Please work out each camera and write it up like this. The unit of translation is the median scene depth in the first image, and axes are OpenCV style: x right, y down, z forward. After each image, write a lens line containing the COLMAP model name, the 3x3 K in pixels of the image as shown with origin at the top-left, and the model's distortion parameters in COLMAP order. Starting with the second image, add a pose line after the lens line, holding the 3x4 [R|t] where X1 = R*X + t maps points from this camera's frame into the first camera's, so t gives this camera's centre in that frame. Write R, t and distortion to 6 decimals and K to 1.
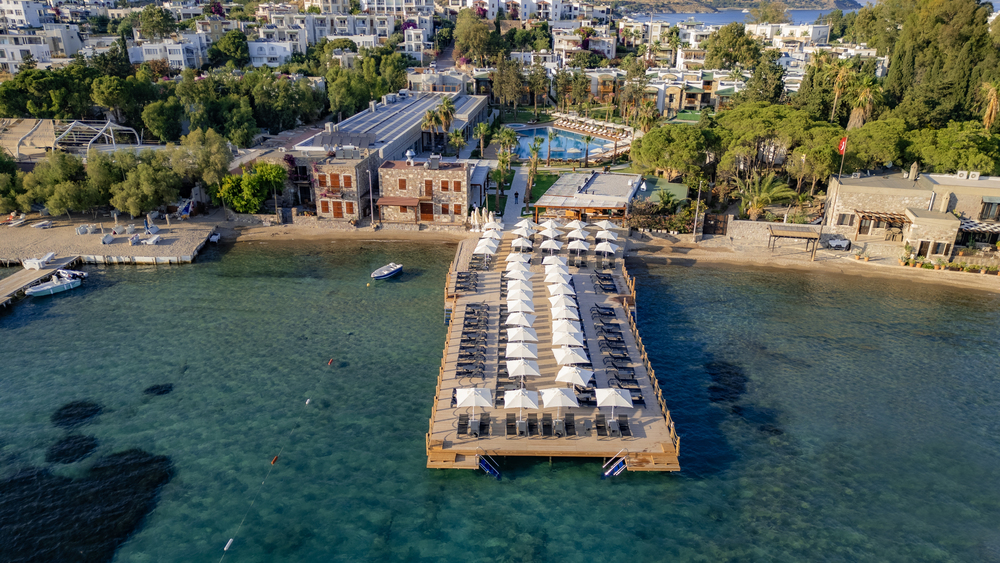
lens RADIAL K [[718.8, 0, 506.9], [0, 718.8, 279.1], [0, 0, 1]] dist [0.049725, -0.046770]
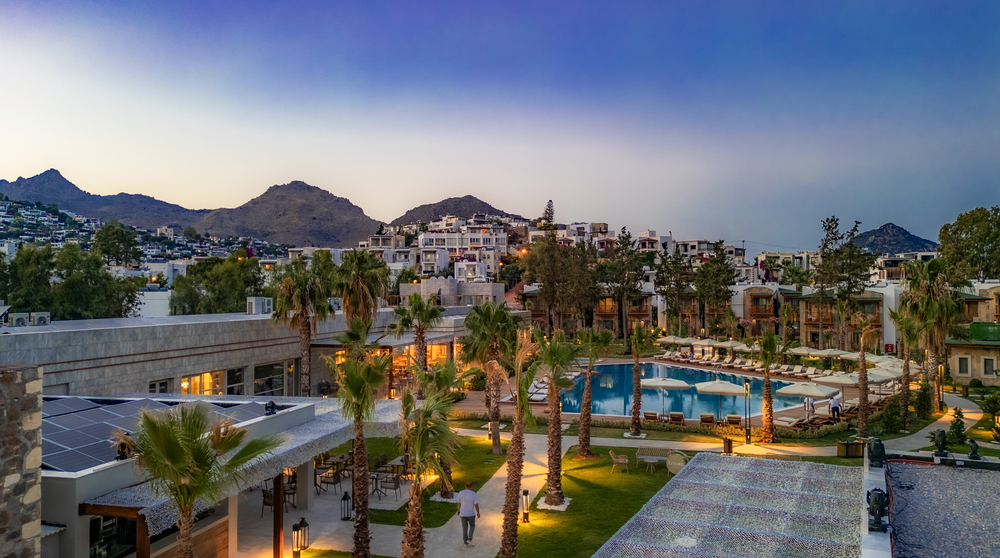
lens RADIAL K [[718.8, 0, 514.5], [0, 718.8, 277.4], [0, 0, 1]] dist [0.049725, -0.046770]
pose [[0.988743, -0.012368, -0.149111, 0.068065], [-0.047113, 0.920148, -0.388726, -0.130902], [0.142012, 0.391375, 0.909207, 0.907861]]
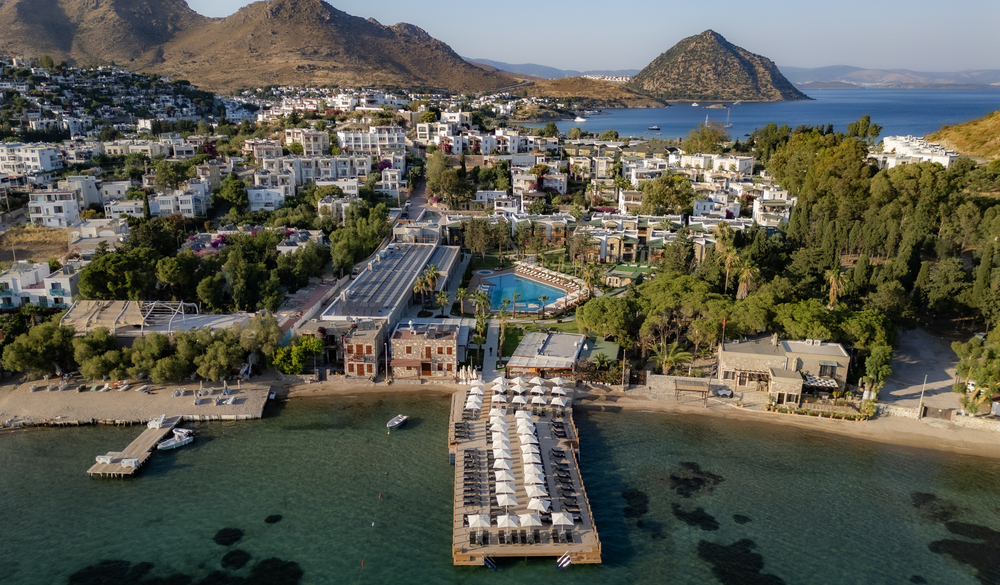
lens RADIAL K [[755.2, 0, 481.1], [0, 755.2, 284.2], [0, 0, 1]] dist [0.060076, -0.048345]
pose [[0.999589, -0.017632, 0.022607, -0.038442], [0.019860, 0.994540, -0.102444, -0.108228], [-0.020677, 0.102851, 0.994482, -0.436503]]
